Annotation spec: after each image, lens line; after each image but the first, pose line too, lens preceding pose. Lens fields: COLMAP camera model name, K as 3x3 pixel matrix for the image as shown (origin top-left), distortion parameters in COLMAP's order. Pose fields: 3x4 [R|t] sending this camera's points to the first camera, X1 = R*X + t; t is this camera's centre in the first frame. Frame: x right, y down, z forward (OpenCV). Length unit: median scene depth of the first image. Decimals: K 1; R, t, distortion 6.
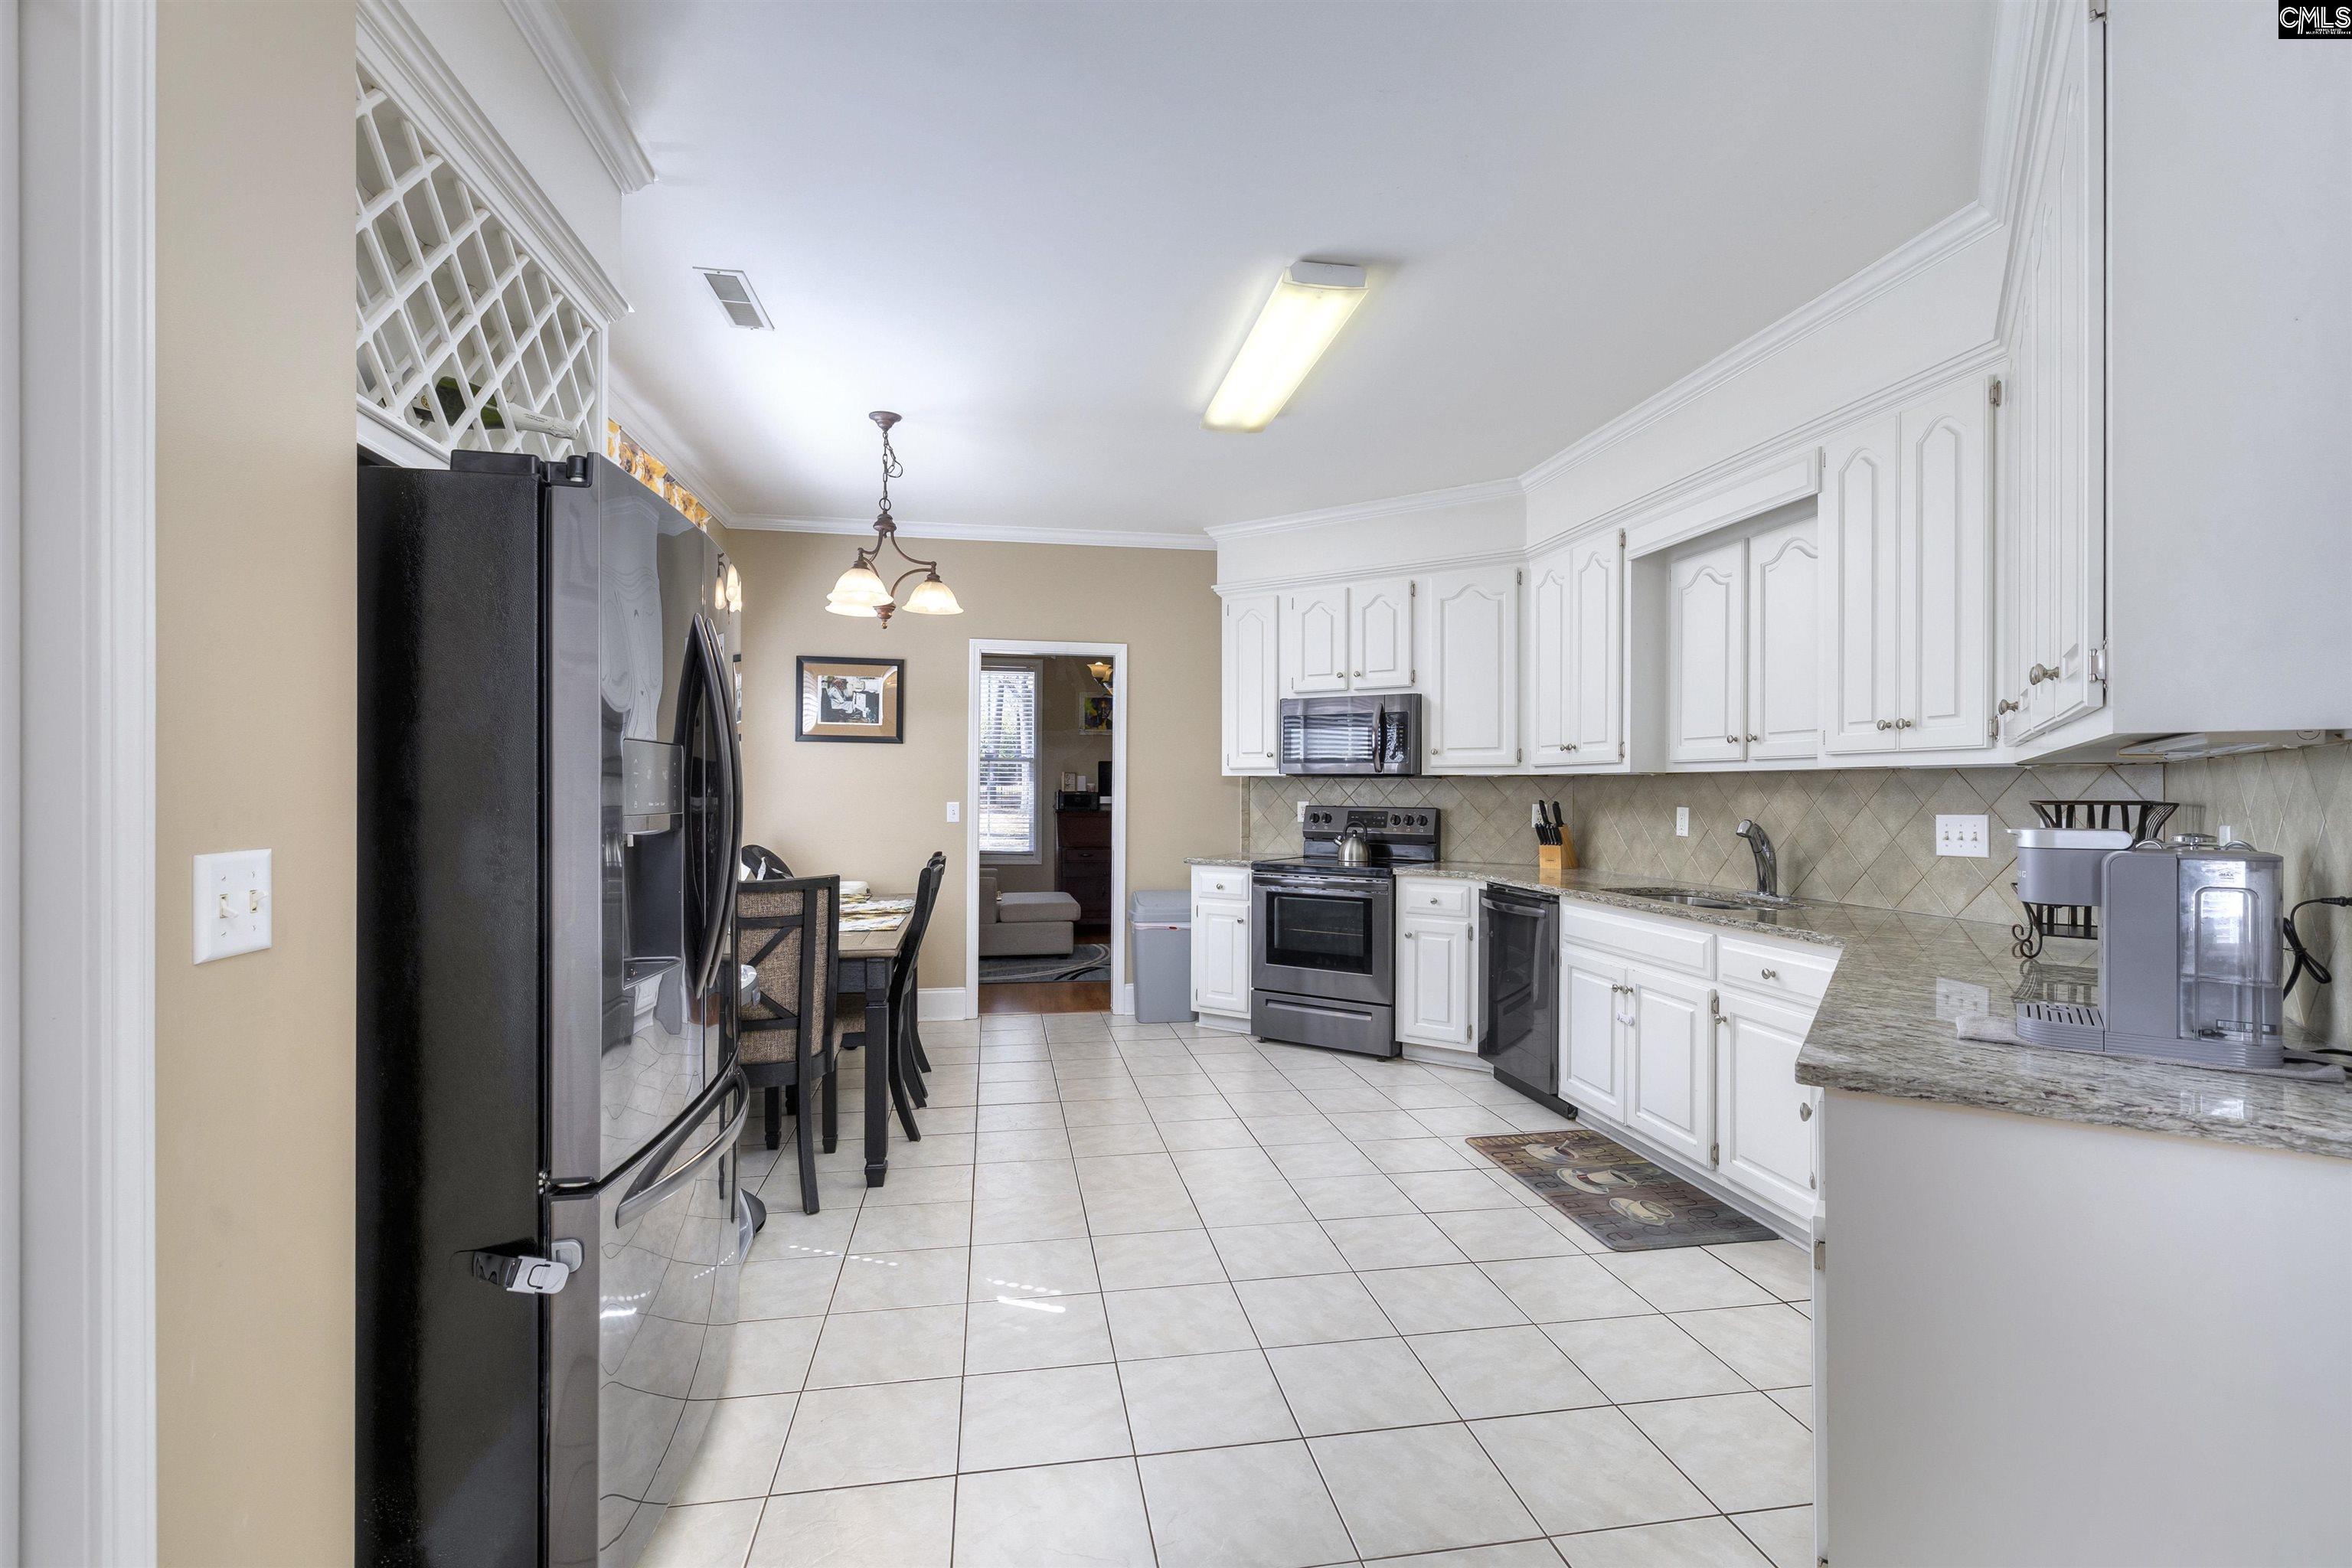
lens RADIAL K [[1052.1, 0, 1170.4], [0, 1052.1, 791.5], [0, 0, 1]] dist [-0.002207, 0.000004]
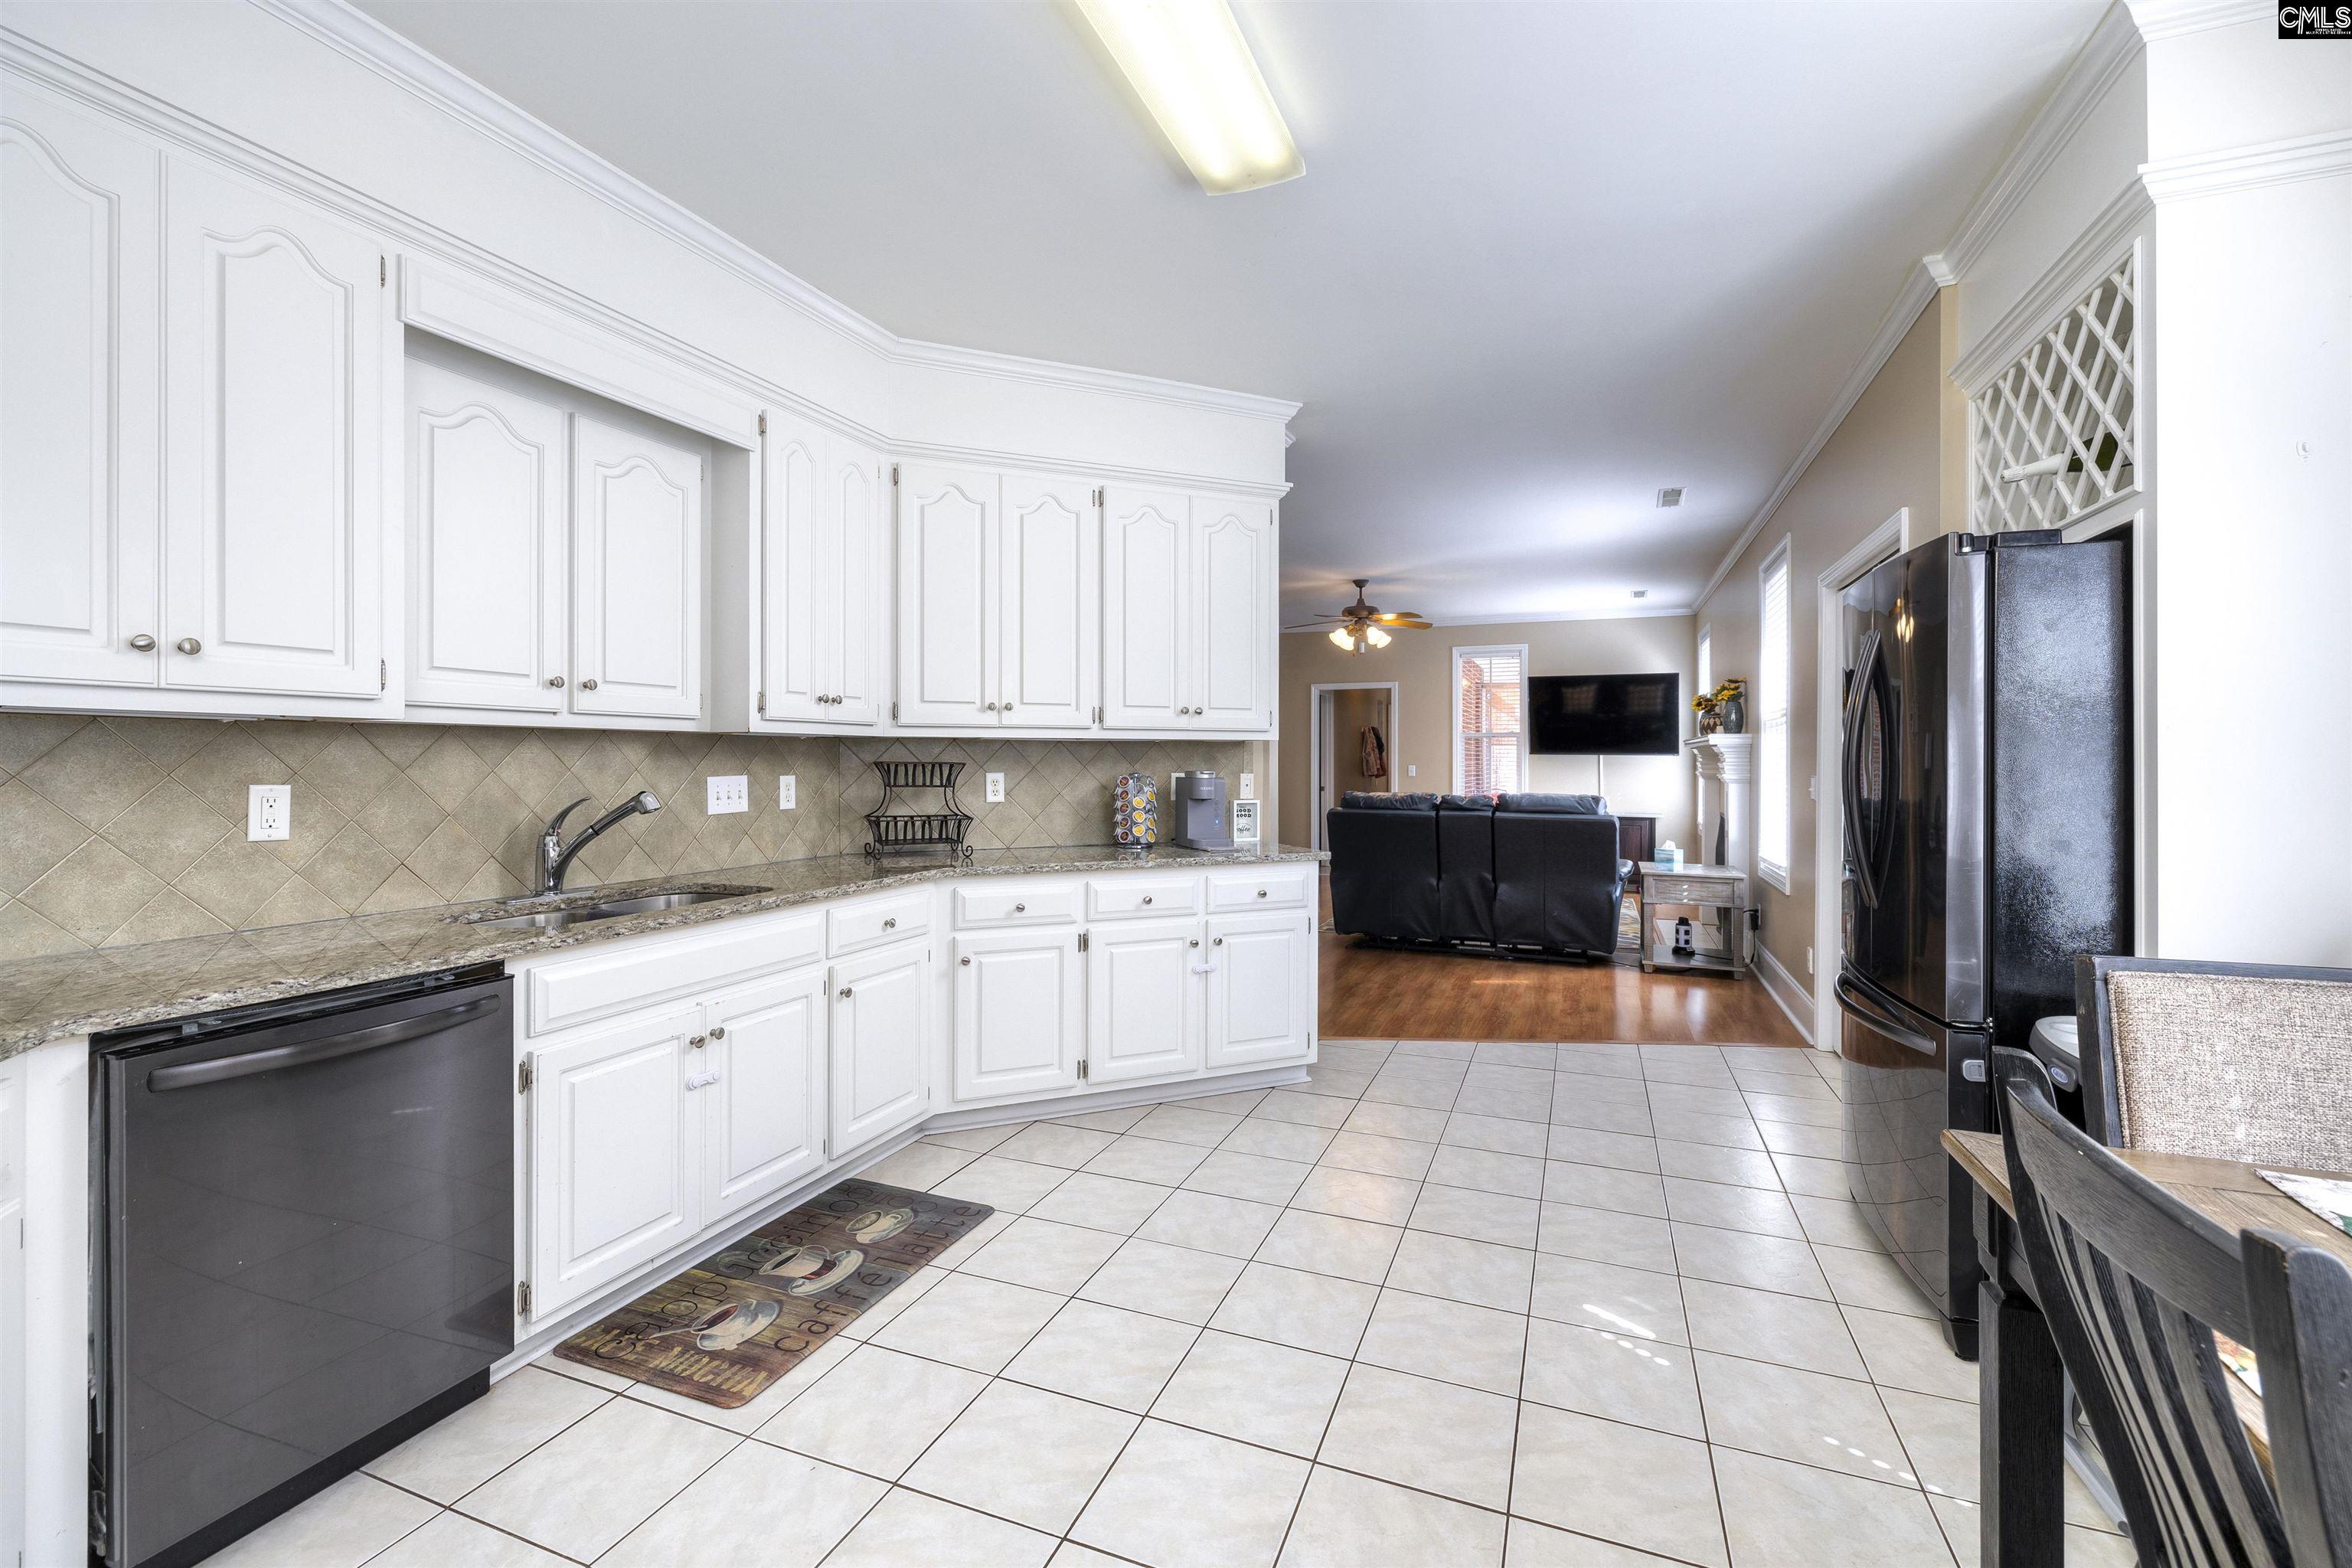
lens RADIAL K [[1019.4, 0, 1163.6], [0, 1019.4, 751.8], [0, 0, 1]] dist [0.001072, -0.000091]
pose [[-0.850466, 0.000673, 0.526030, -0.150450], [-0.001825, 0.999989, -0.004229, -0.000318], [-0.526027, -0.004557, -0.850456, 1.133741]]
